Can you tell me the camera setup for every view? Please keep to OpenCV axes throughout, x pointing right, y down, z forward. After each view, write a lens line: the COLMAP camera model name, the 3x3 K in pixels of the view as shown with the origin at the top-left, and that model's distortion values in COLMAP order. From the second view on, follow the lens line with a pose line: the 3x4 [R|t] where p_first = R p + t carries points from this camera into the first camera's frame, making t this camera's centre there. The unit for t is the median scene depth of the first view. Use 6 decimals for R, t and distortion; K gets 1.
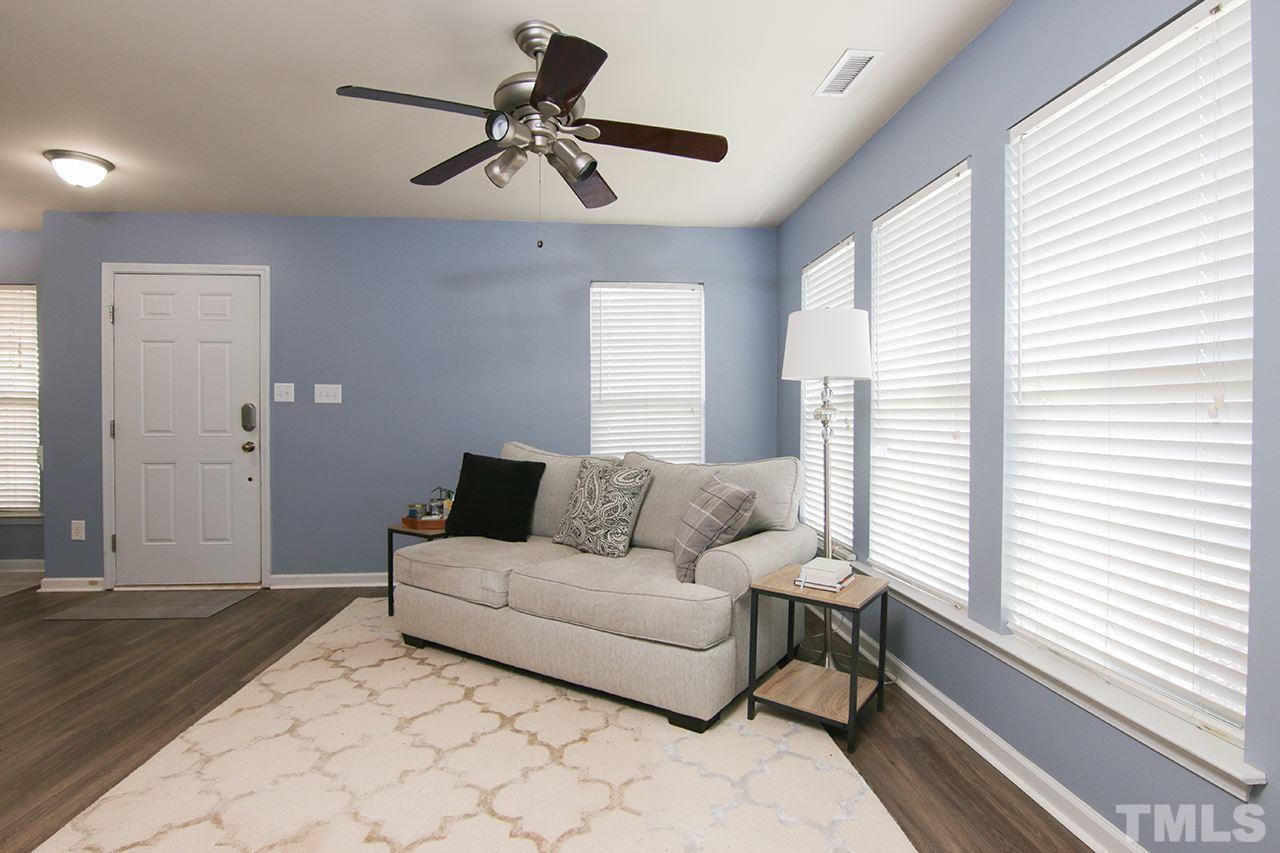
lens RADIAL K [[650.2, 0, 641.2], [0, 650.2, 425.2], [0, 0, 1]] dist [-0.002002, -0.000319]
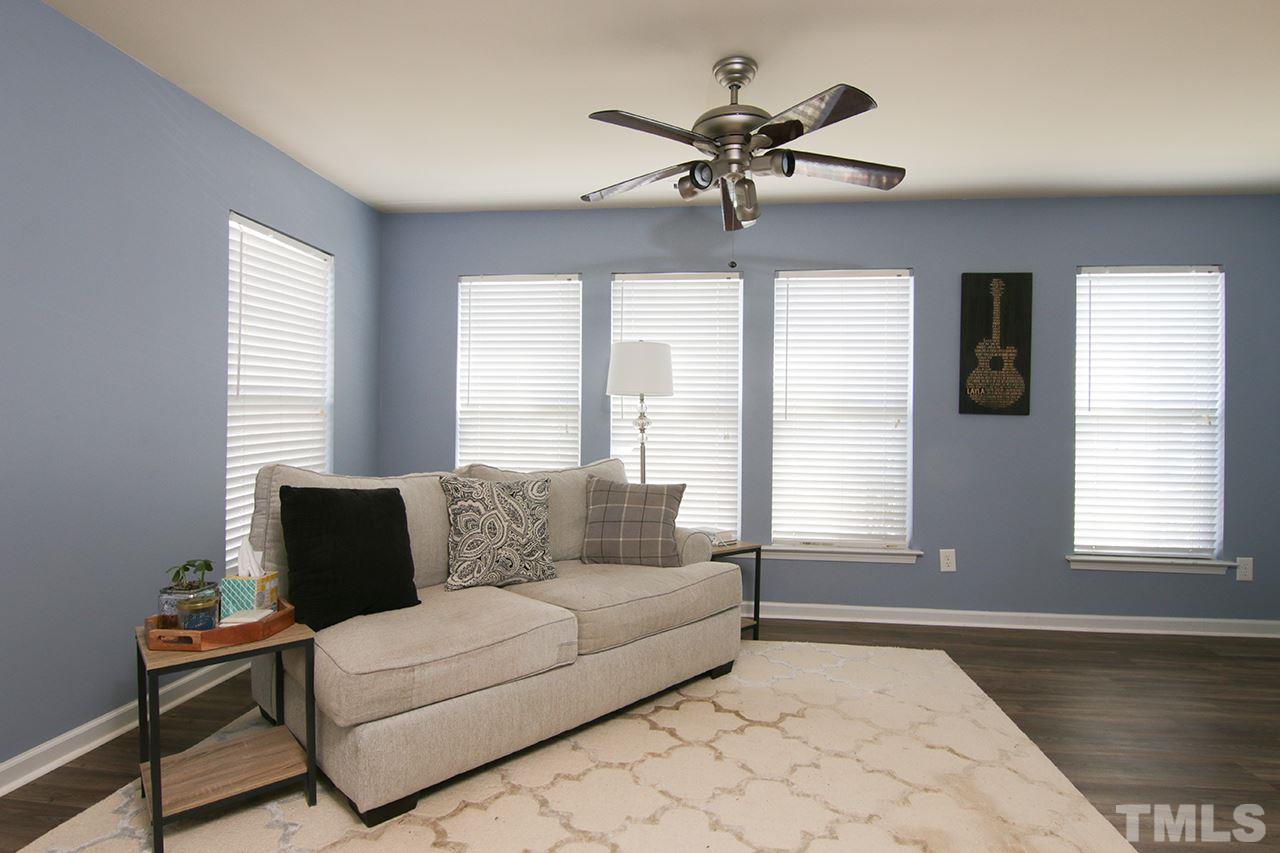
lens RADIAL K [[650.2, 0, 643.4], [0, 650.2, 427.7], [0, 0, 1]] dist [-0.002002, -0.000319]
pose [[0.193579, -0.005584, 0.981069, -0.883834], [0.003046, 0.999982, 0.005091, -0.012098], [-0.981080, 0.002003, 0.193592, 0.675271]]
